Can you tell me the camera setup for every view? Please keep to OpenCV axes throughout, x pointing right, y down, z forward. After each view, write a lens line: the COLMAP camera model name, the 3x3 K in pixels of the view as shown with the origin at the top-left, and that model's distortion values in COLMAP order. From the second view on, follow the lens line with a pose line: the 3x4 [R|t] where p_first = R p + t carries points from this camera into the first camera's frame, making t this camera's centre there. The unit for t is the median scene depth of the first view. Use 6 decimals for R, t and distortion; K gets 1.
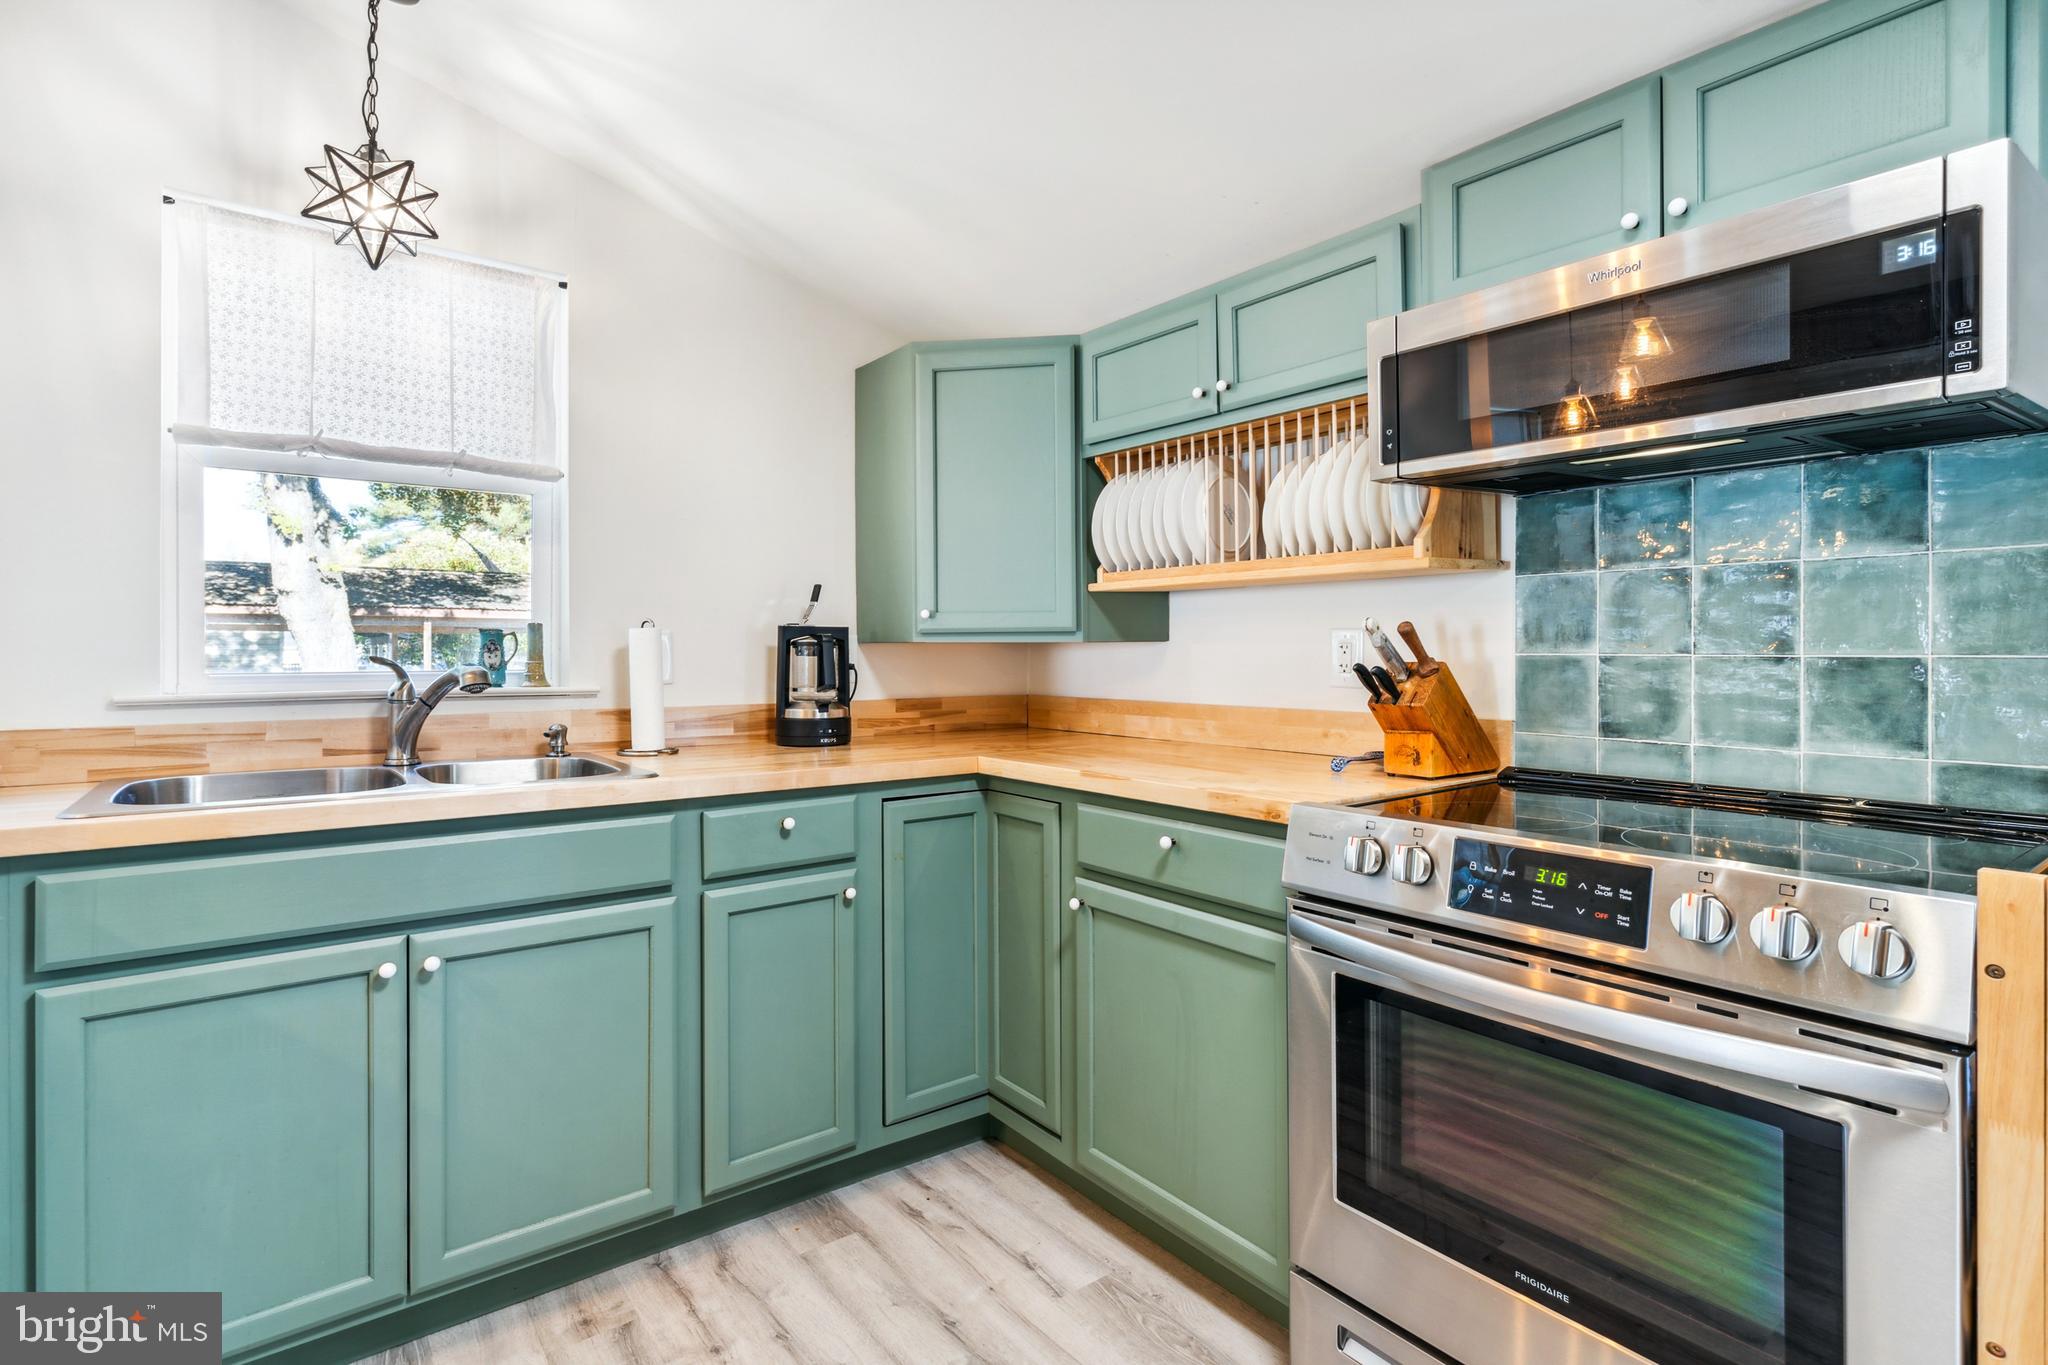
lens RADIAL K [[1000.4, 0, 1014.9], [0, 1000.4, 666.7], [0, 0, 1]] dist [0.009242, -0.003357]
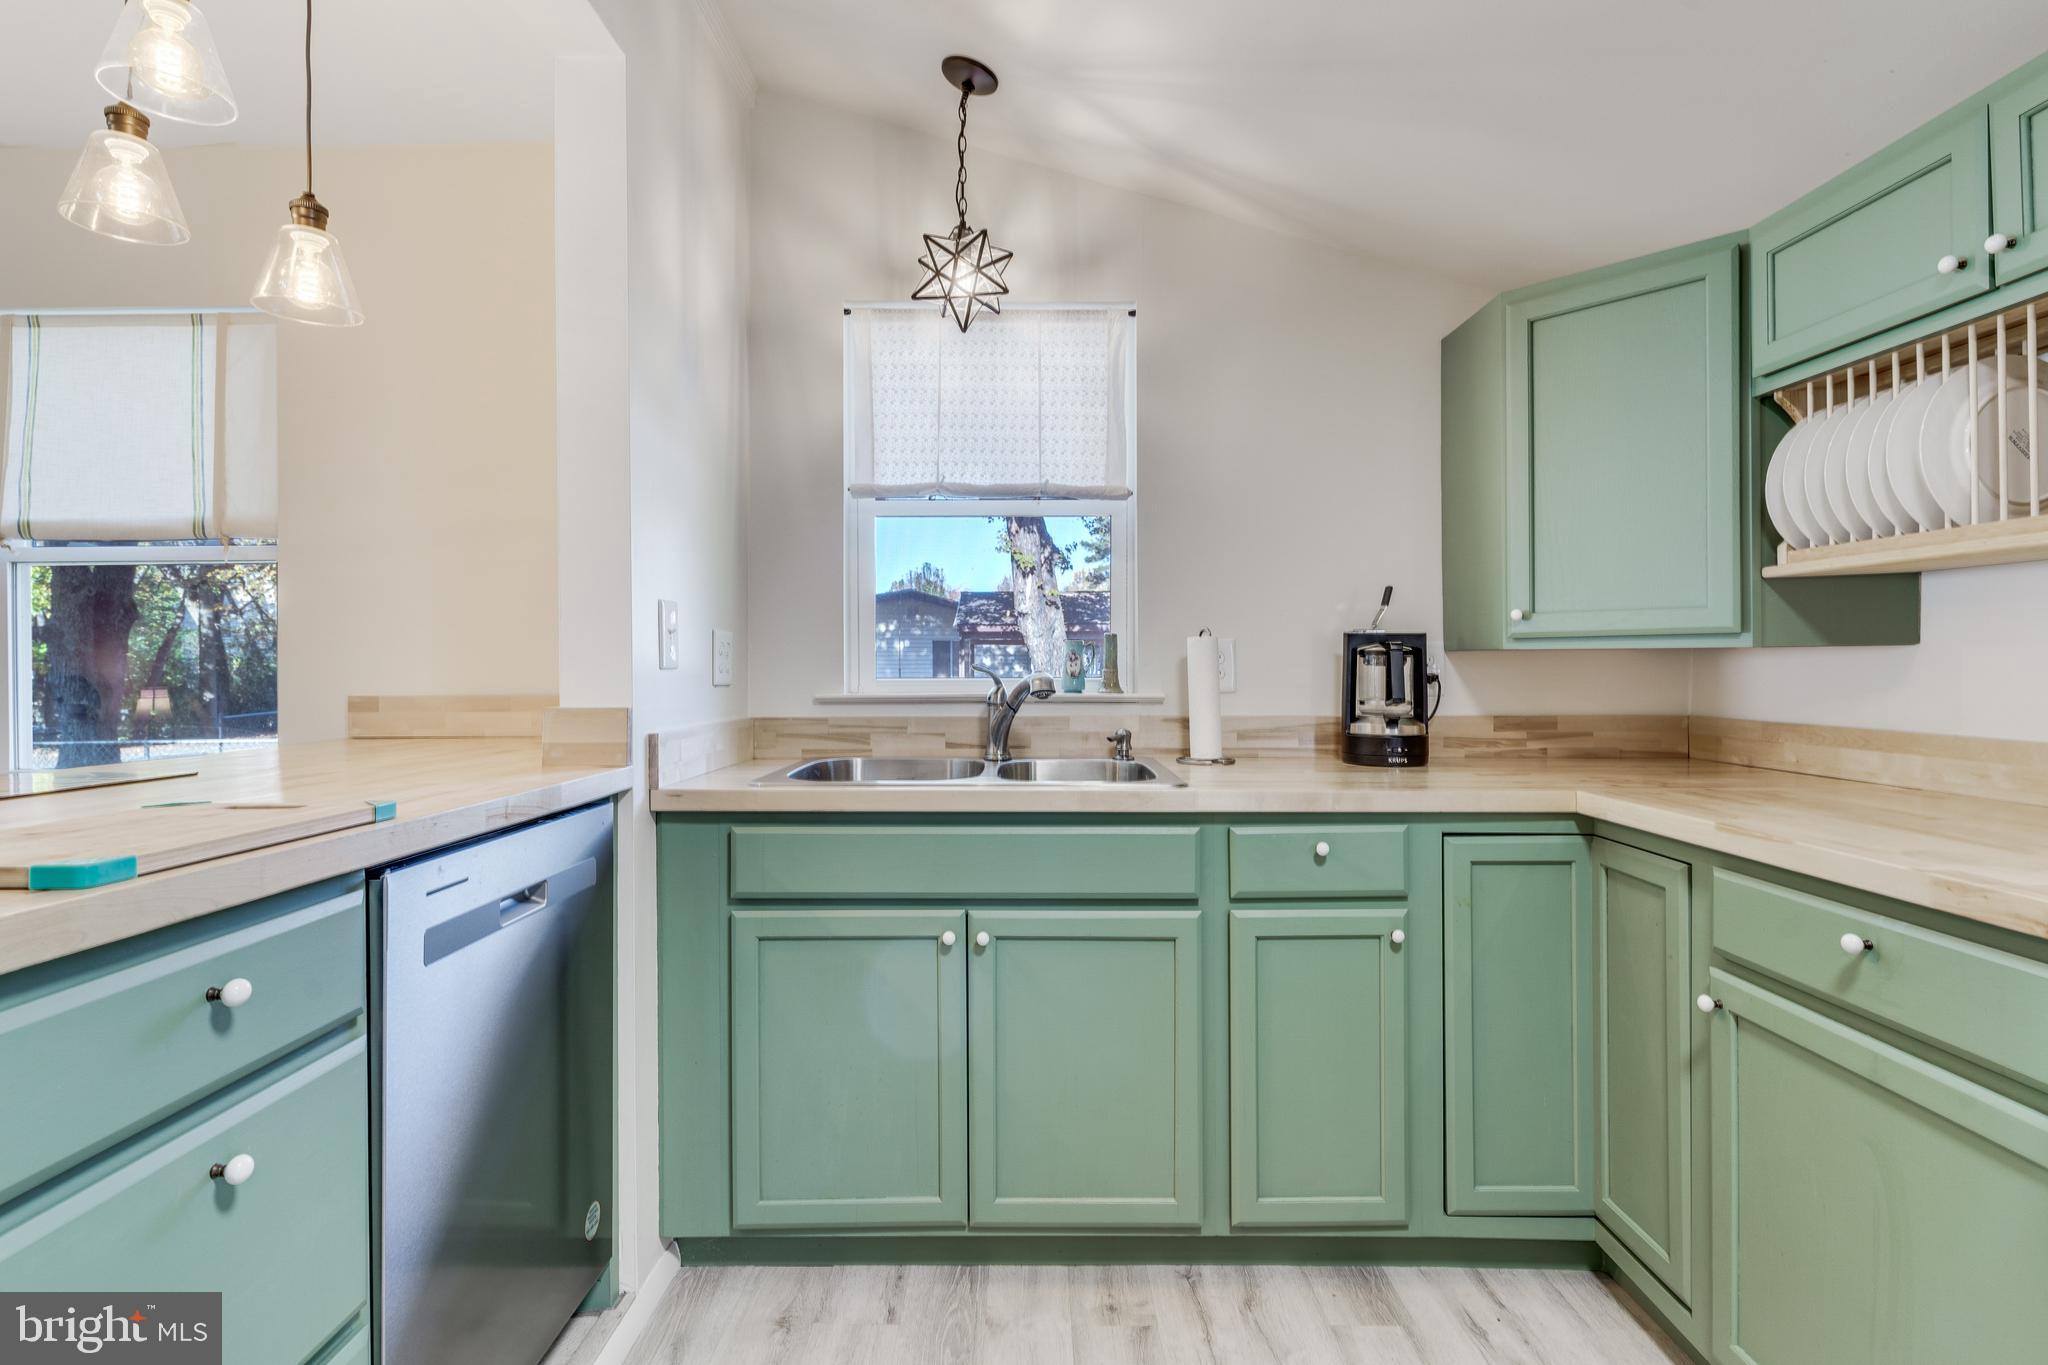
lens RADIAL K [[975.5, 0, 1028.9], [0, 975.5, 677.1], [0, 0, 1]] dist [-0.002989, 0.003362]
pose [[0.796683, 0.008546, -0.604337, 0.091191], [-0.007891, 0.999962, 0.003739, -0.001047], [0.604346, 0.001790, 0.796720, 0.125317]]
